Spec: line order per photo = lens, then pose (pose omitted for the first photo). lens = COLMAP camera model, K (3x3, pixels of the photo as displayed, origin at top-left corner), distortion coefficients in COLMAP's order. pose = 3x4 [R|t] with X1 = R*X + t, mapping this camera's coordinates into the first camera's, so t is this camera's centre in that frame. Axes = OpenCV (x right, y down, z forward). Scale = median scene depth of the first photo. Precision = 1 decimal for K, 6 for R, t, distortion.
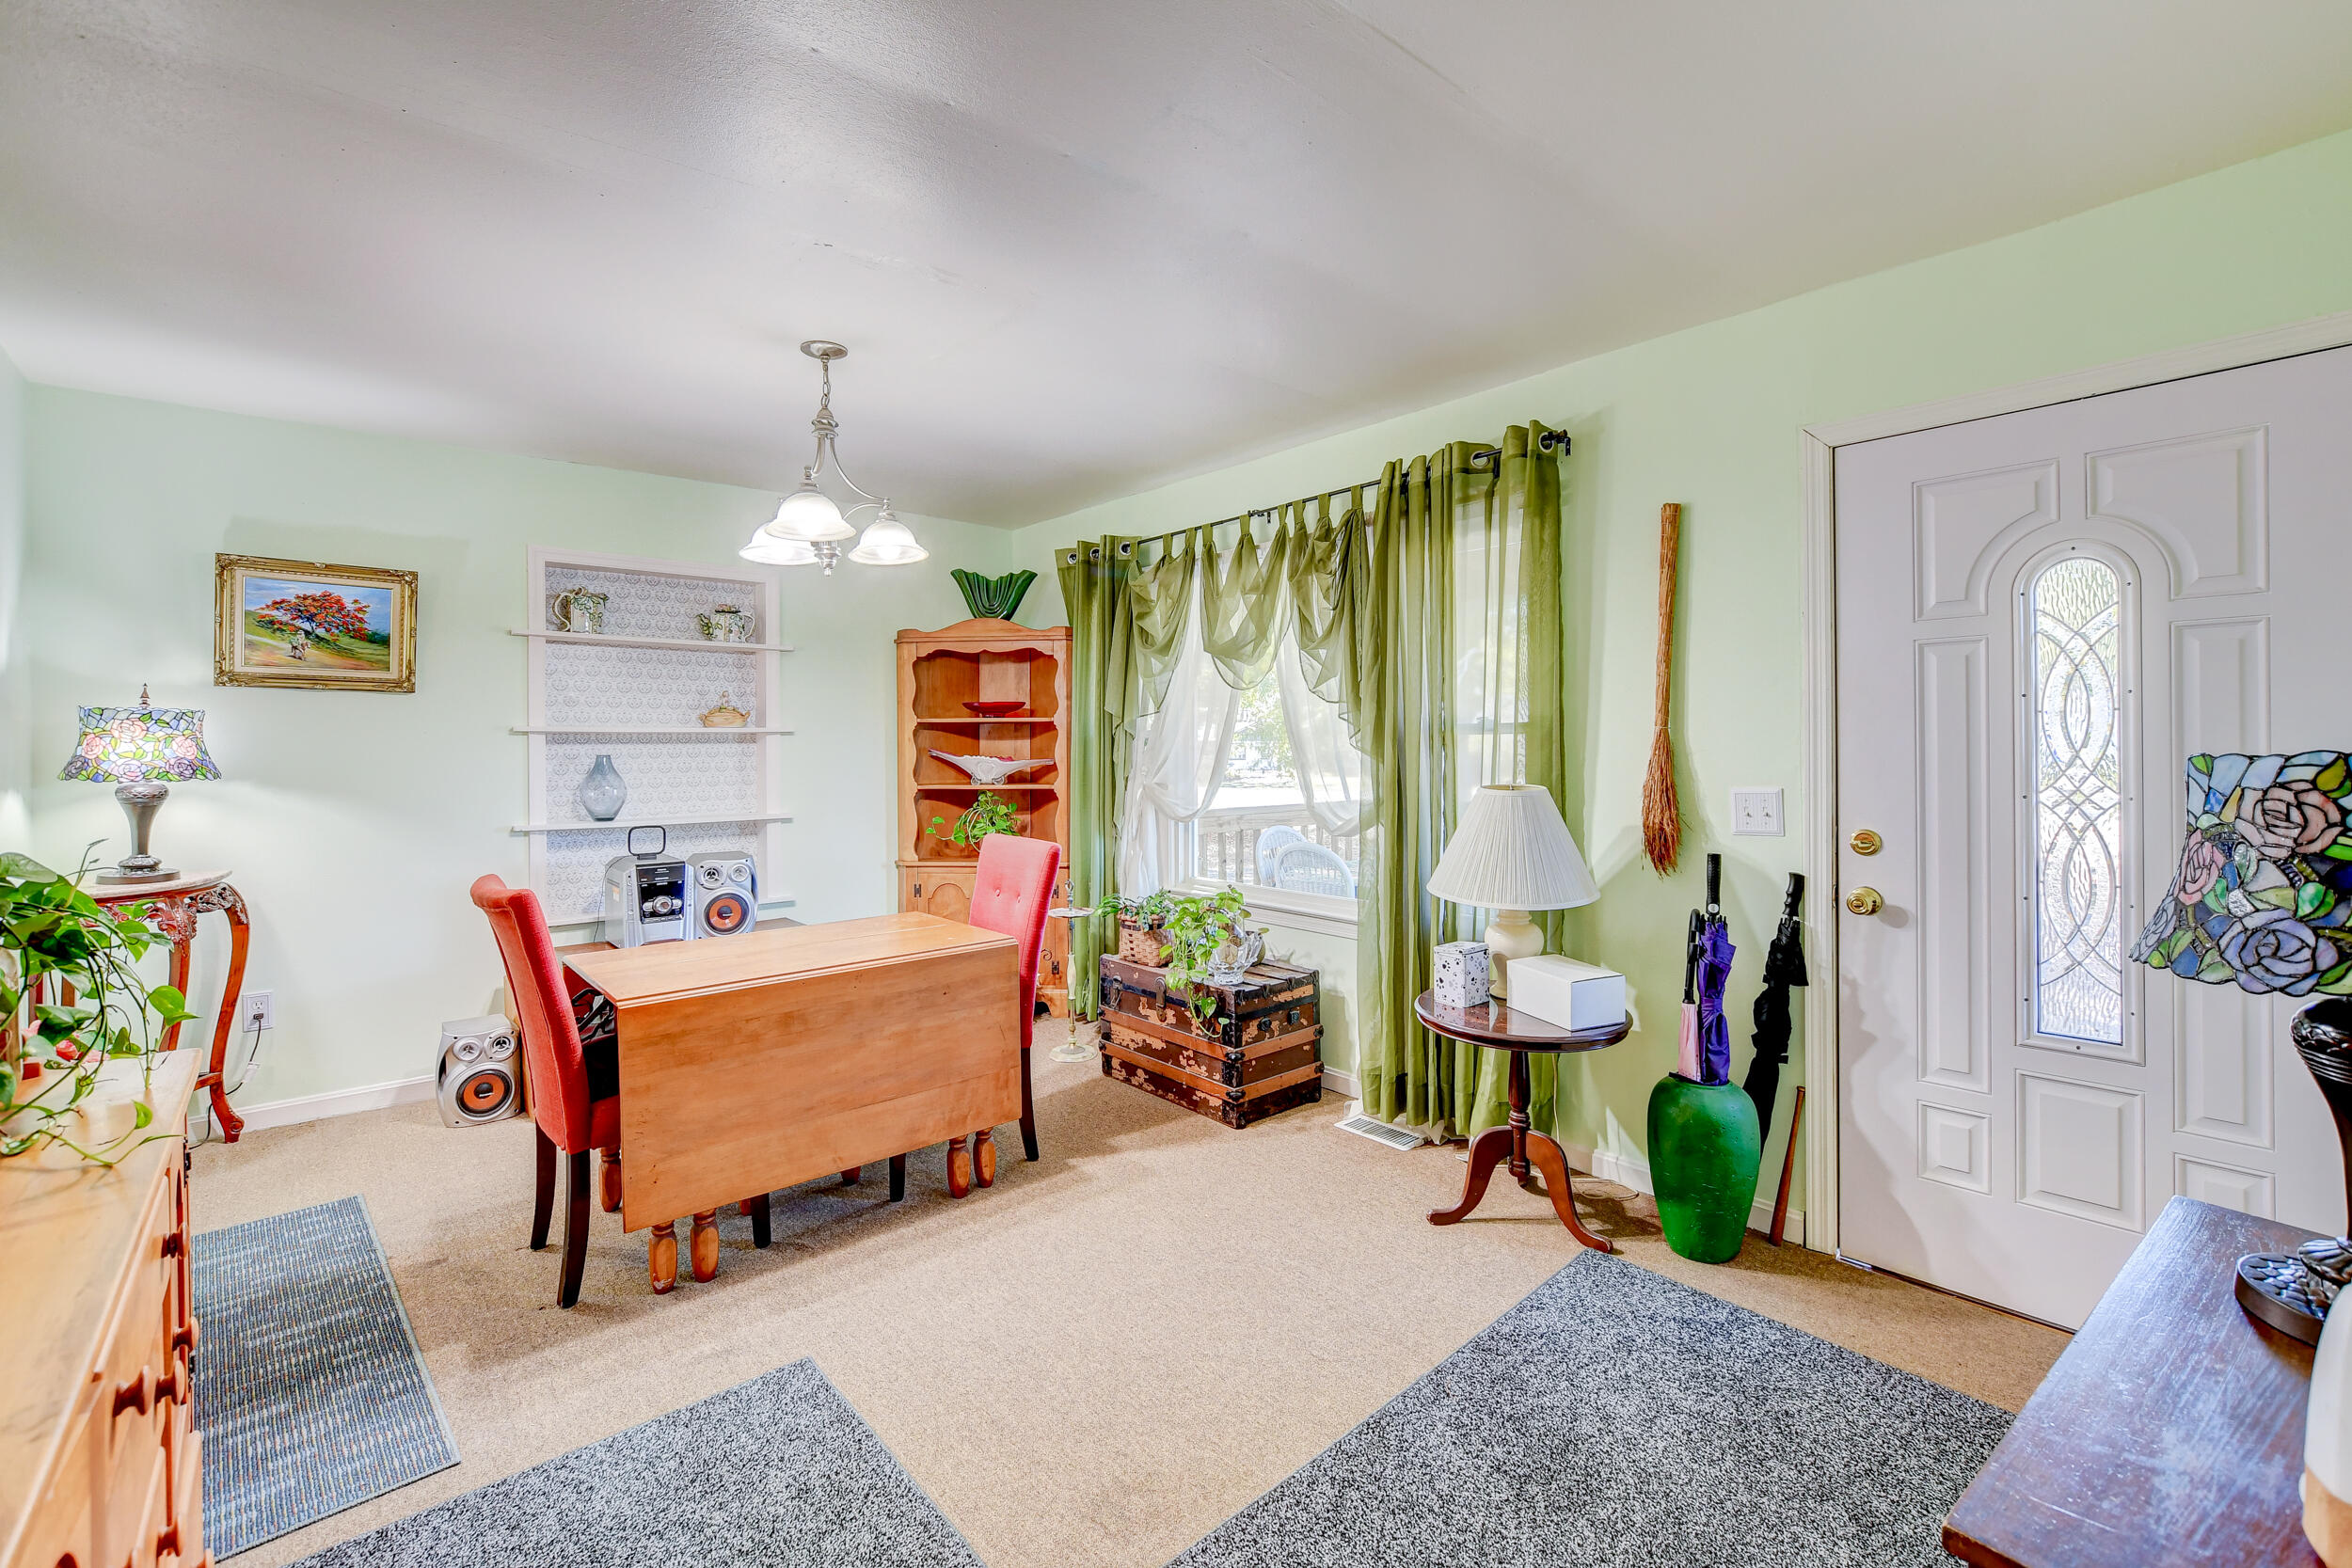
lens RADIAL K [[1000.4, 0, 1196.2], [0, 1000.4, 748.7], [0, 0, 1]] dist [0.002300, 0.000386]
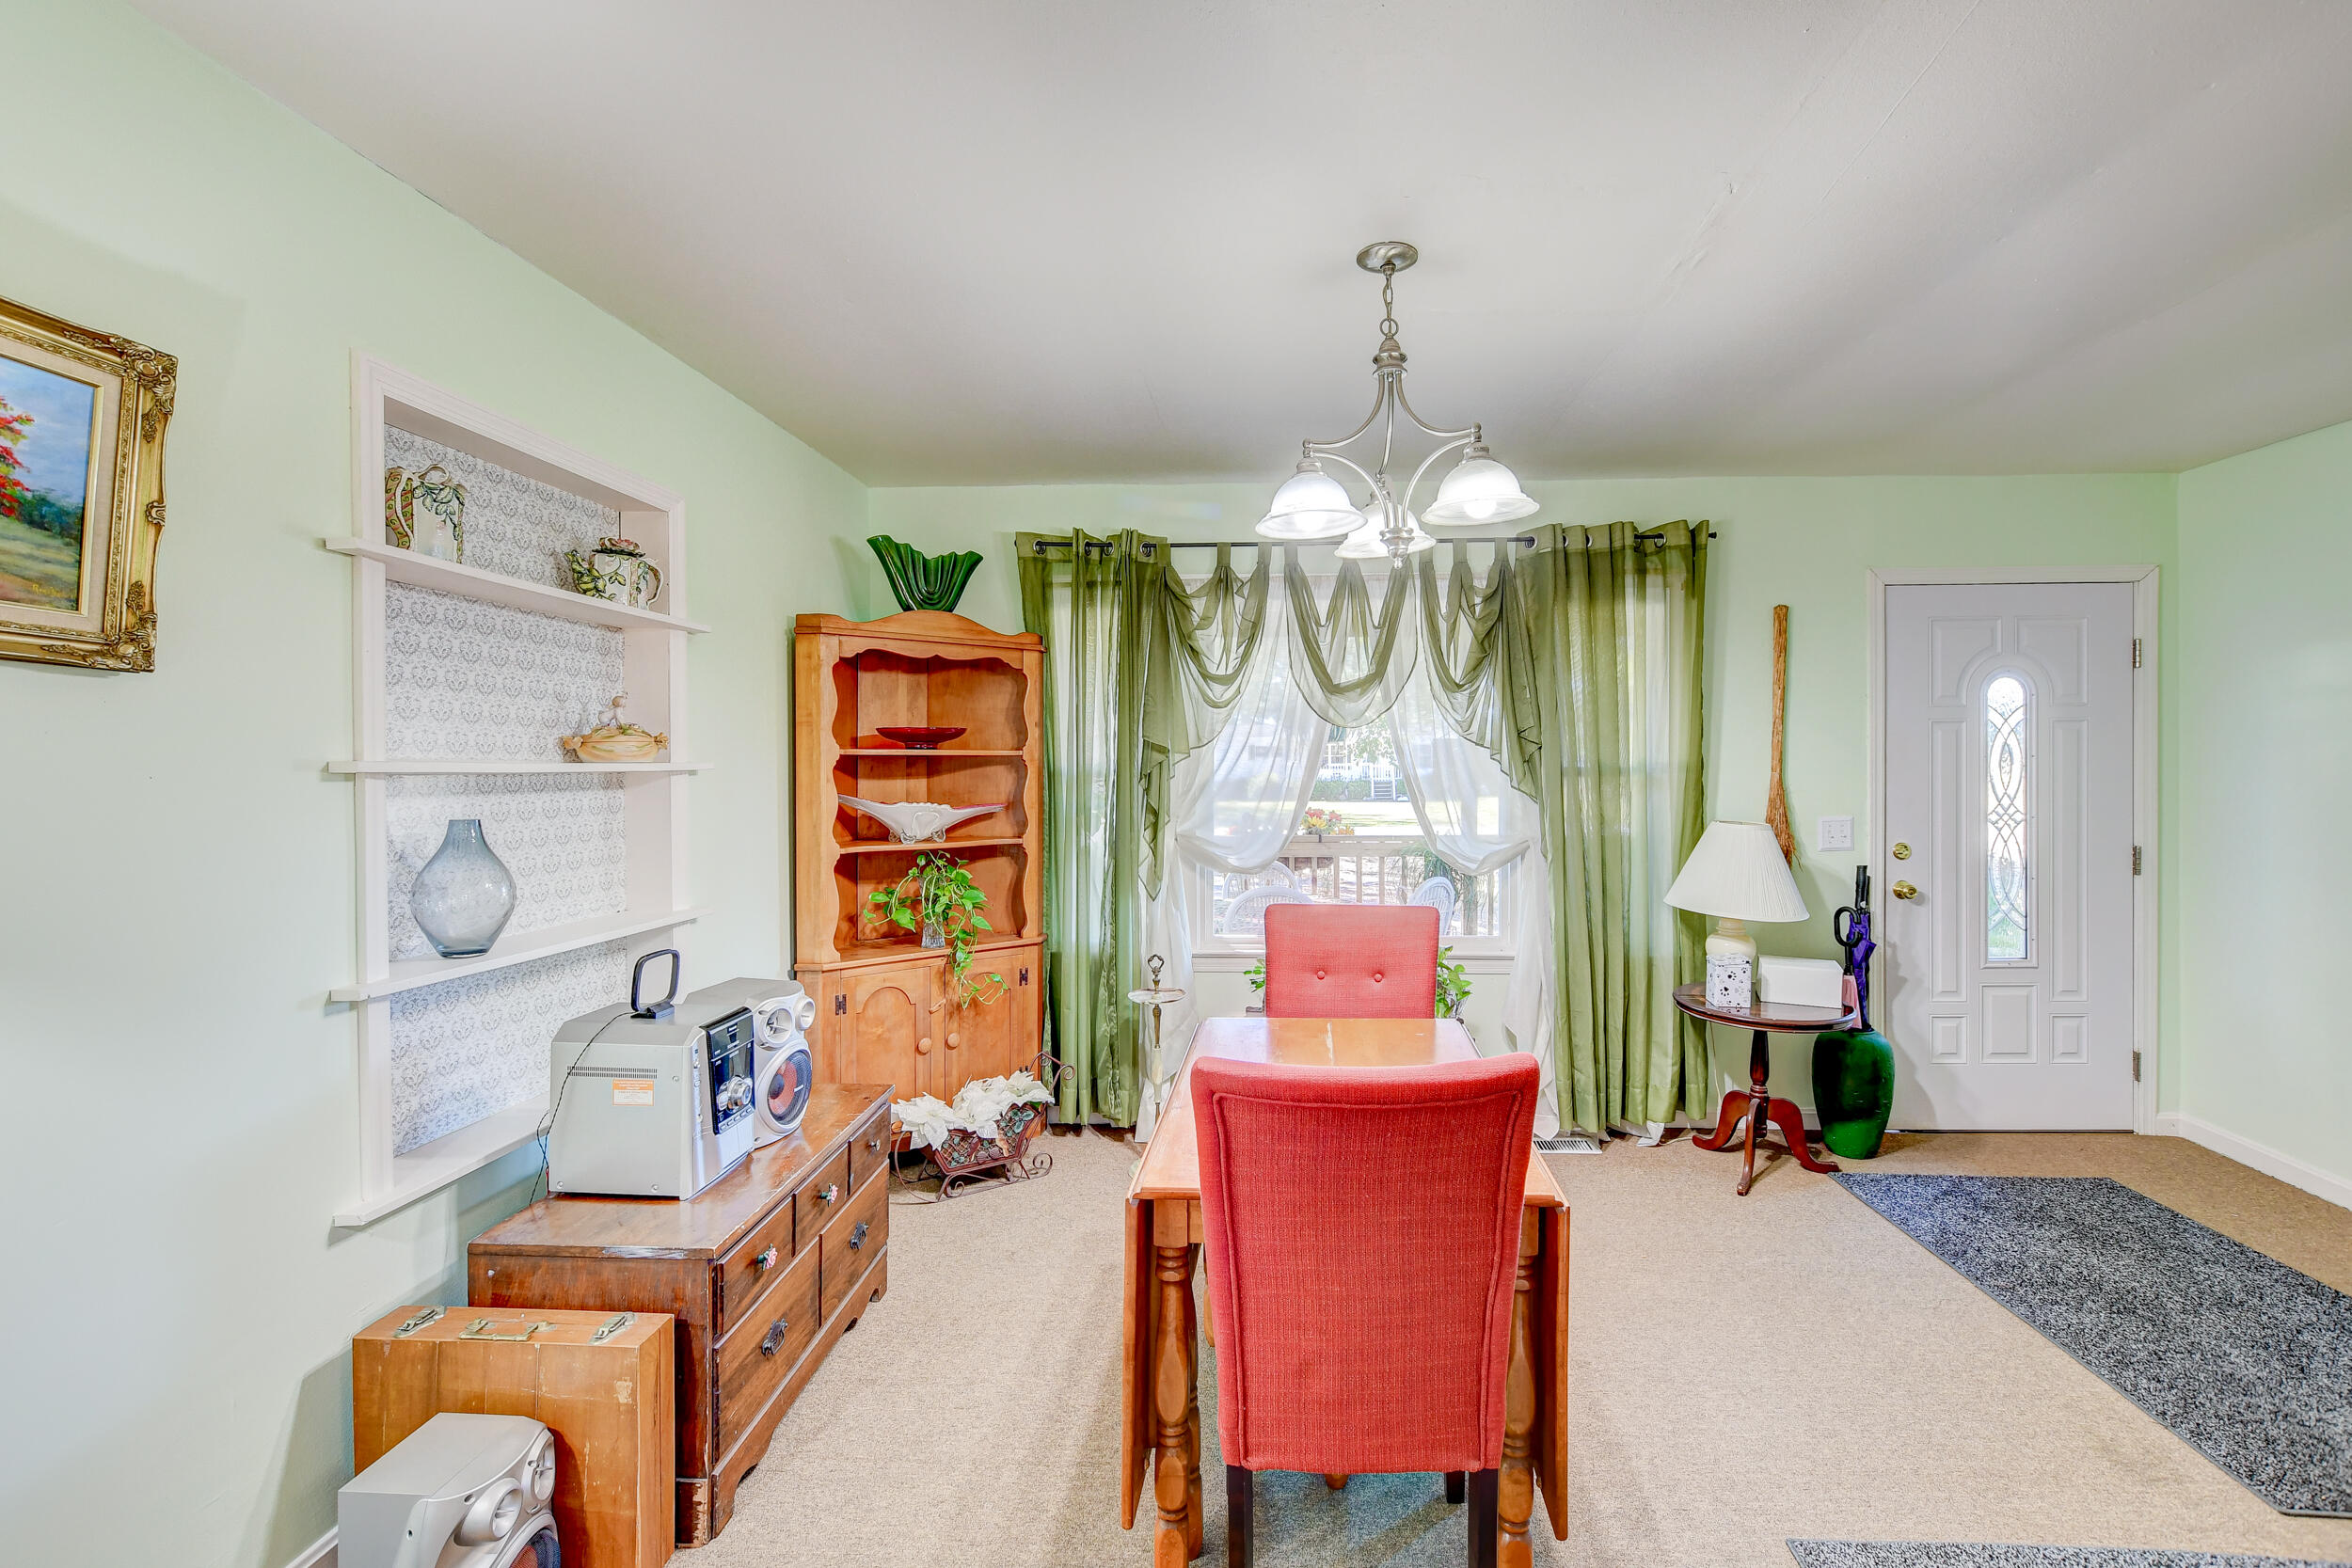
lens RADIAL K [[1039.7, 0, 1201.9], [0, 1039.7, 778.7], [0, 0, 1]] dist [0.001452, 0.001114]
pose [[0.695822, -0.004597, 0.718200, -0.829160], [0.001959, 0.999988, 0.004503, -0.017594], [-0.718212, -0.001726, 0.695822, 0.462159]]
